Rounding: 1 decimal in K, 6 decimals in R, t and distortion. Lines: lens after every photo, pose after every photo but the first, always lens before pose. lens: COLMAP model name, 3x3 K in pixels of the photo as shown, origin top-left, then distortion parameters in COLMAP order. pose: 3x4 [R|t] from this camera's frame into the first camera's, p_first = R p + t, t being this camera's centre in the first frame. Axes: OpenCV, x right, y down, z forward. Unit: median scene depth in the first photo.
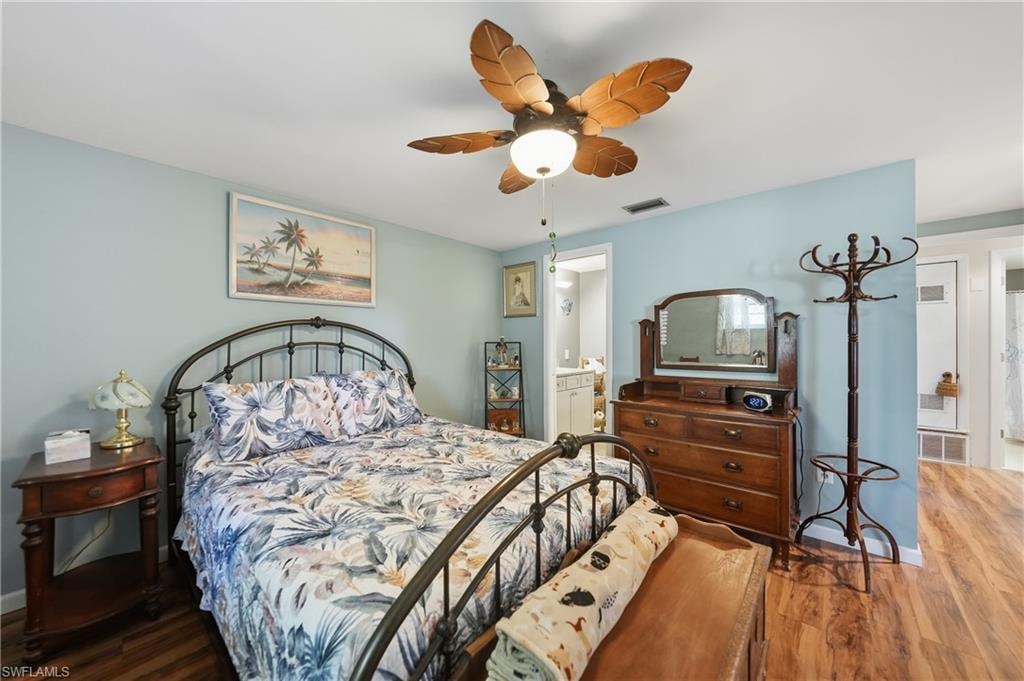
lens RADIAL K [[371.5, 0, 508.1], [0, 371.5, 343.1], [0, 0, 1]] dist [-0.022801, 0.004794]
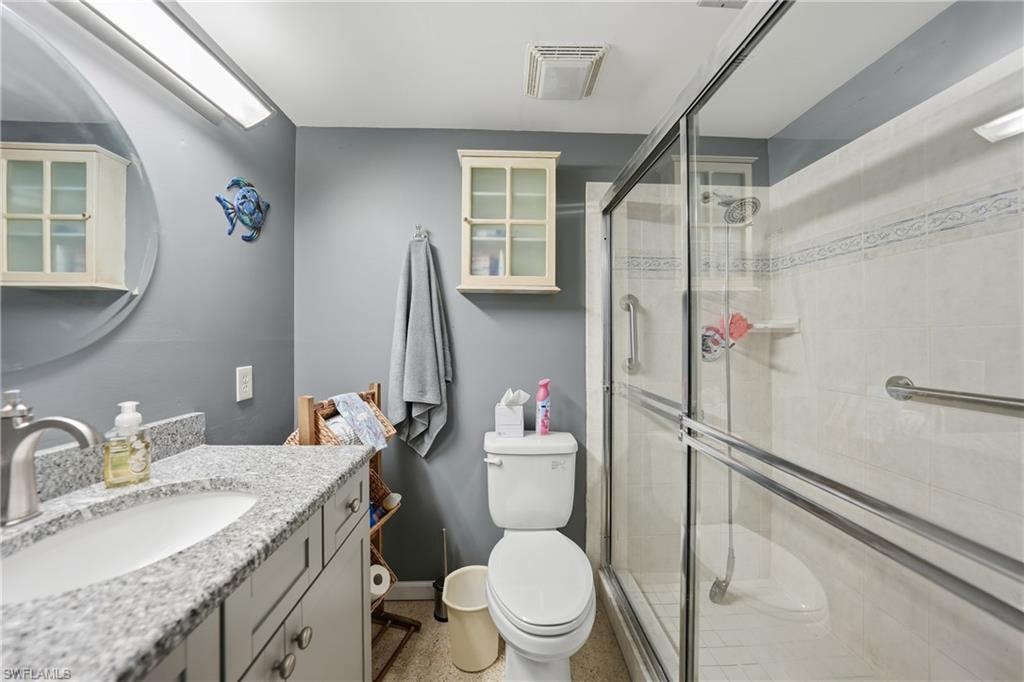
lens RADIAL K [[371.5, 0, 517.9], [0, 371.5, 337.5], [0, 0, 1]] dist [-0.022801, 0.004794]
pose [[0.721229, 0.000621, 0.692696, 0.116221], [-0.003637, 0.999989, 0.002890, -0.004349], [-0.692687, -0.004604, 0.721224, 0.667136]]
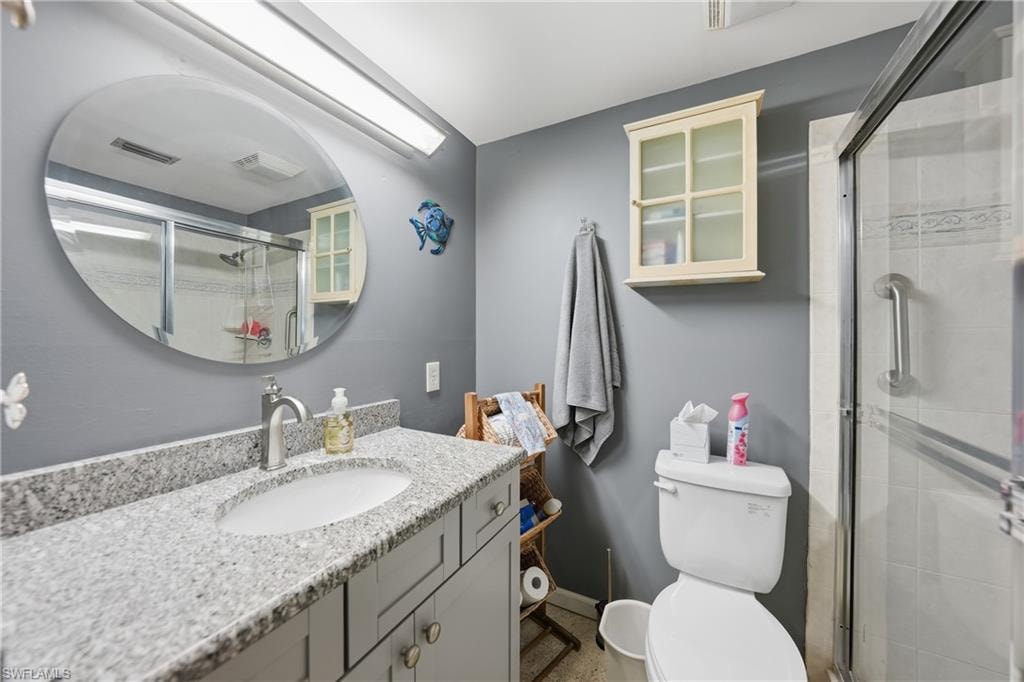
lens RADIAL K [[371.5, 0, 505.7], [0, 371.5, 338.4], [0, 0, 1]] dist [-0.022801, 0.004794]
pose [[0.975432, 0.002552, 0.220286, 0.149726], [-0.004584, 0.999952, 0.008714, -0.005112], [-0.220253, -0.009510, 0.975396, 0.678678]]
